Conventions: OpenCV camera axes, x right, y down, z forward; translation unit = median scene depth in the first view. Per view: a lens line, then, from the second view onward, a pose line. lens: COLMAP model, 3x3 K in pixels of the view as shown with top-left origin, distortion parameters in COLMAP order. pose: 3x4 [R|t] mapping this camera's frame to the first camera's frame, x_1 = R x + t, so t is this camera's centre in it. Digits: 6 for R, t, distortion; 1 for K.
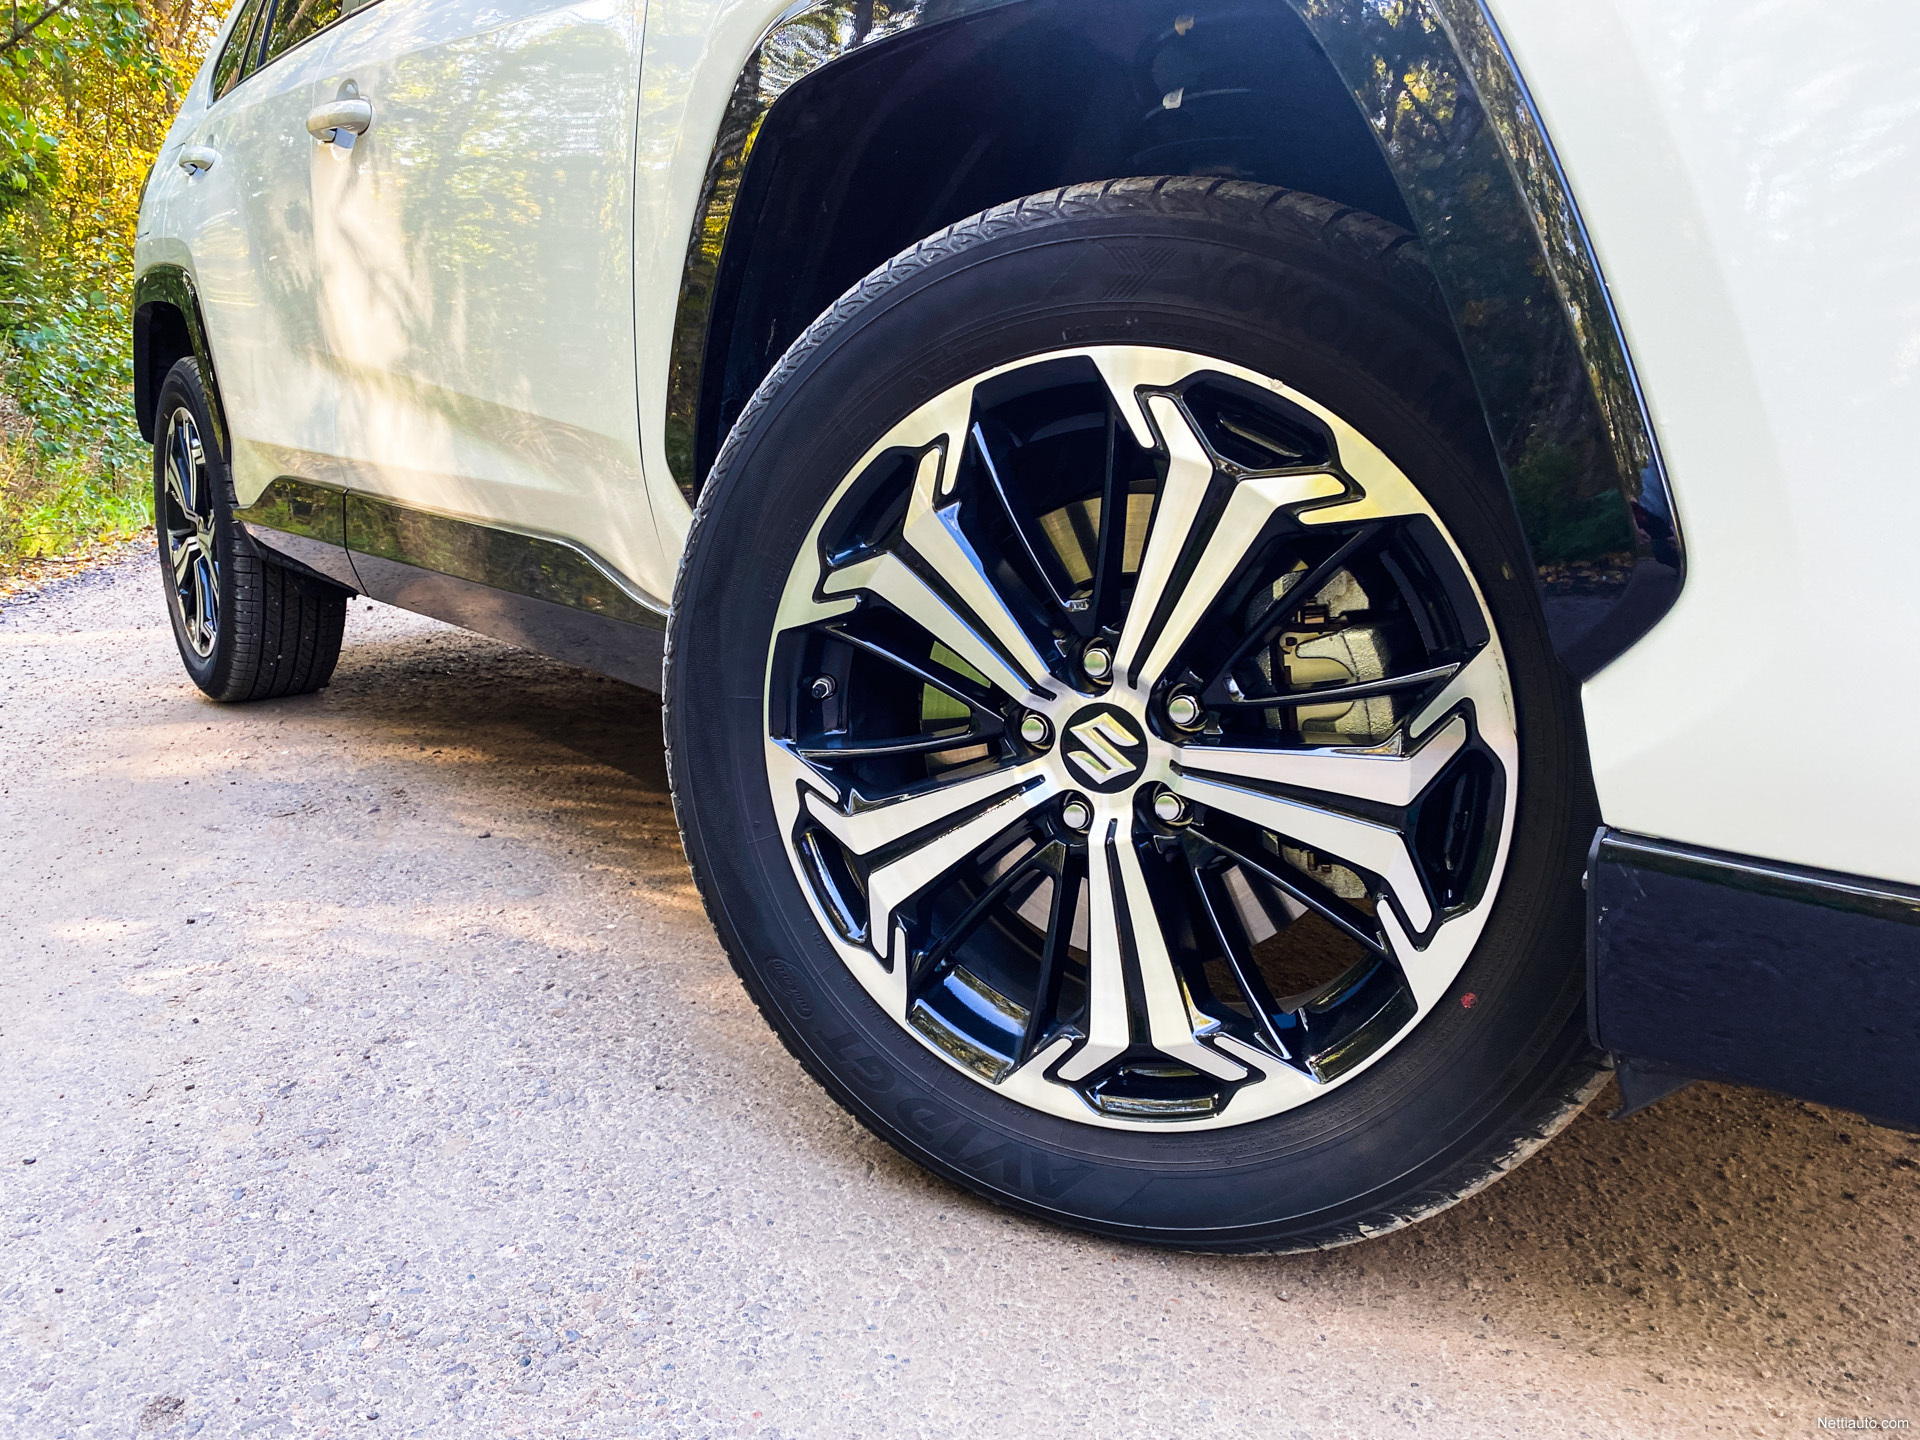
lens RADIAL K [[1436.0, 0, 960.0], [0, 1436.0, 720.0], [0, 0, 1]] dist [0.004307, -0.003943]
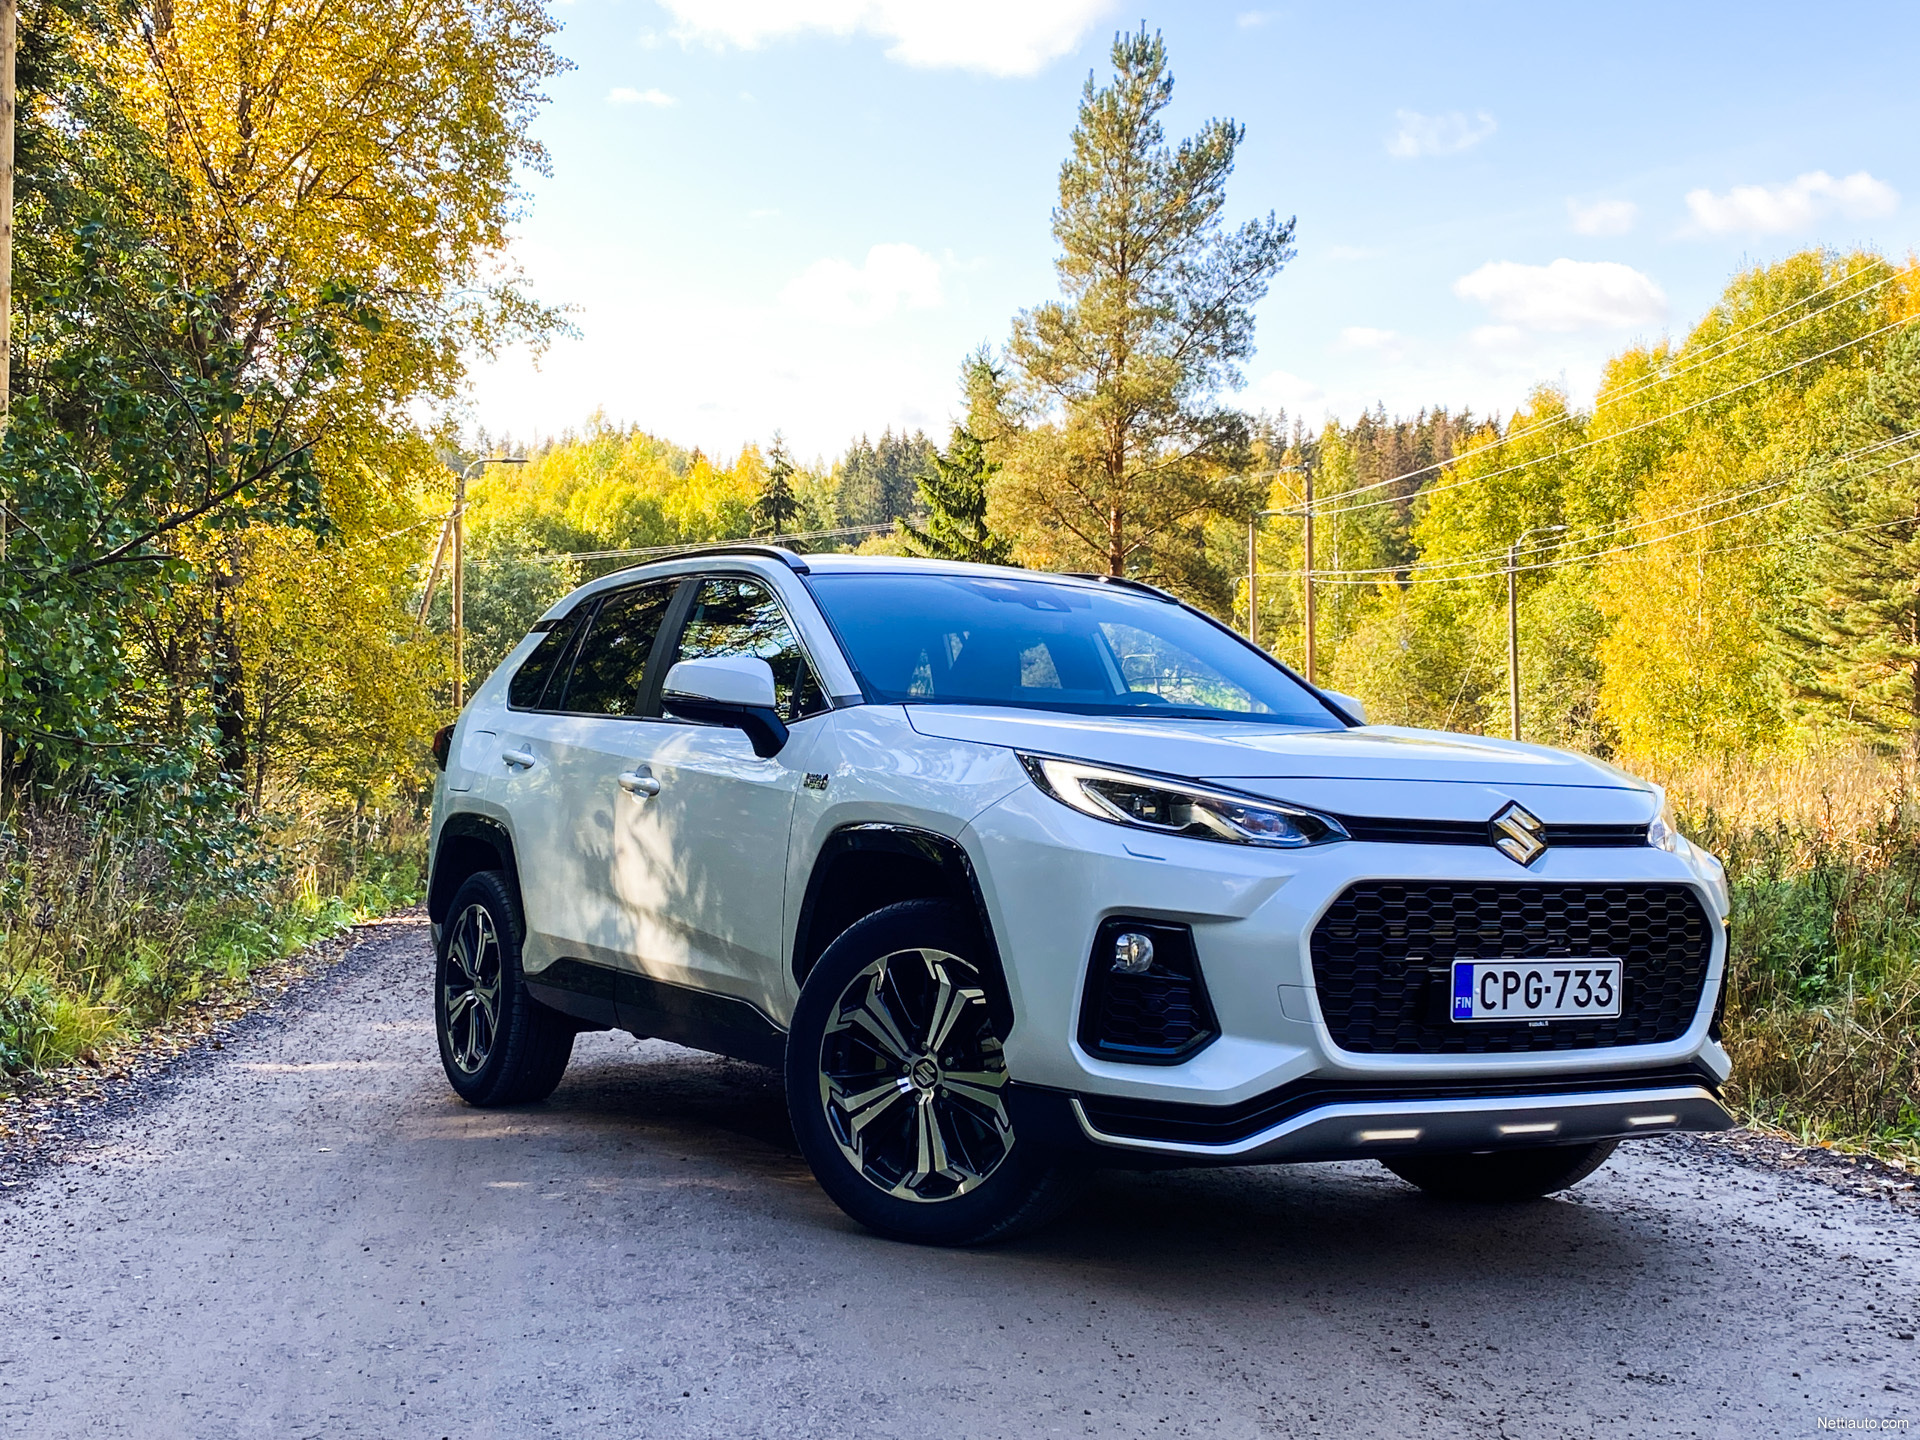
lens RADIAL K [[2261.8, 0, 960.0], [0, 2261.8, 720.0], [0, 0, 1]] dist [0.026610, -0.013969]
pose [[0.991738, 0.009108, -0.127957, 0.726274], [-0.040373, 0.968949, -0.243942, 0.429231], [0.121762, 0.247092, 0.961311, -3.544077]]
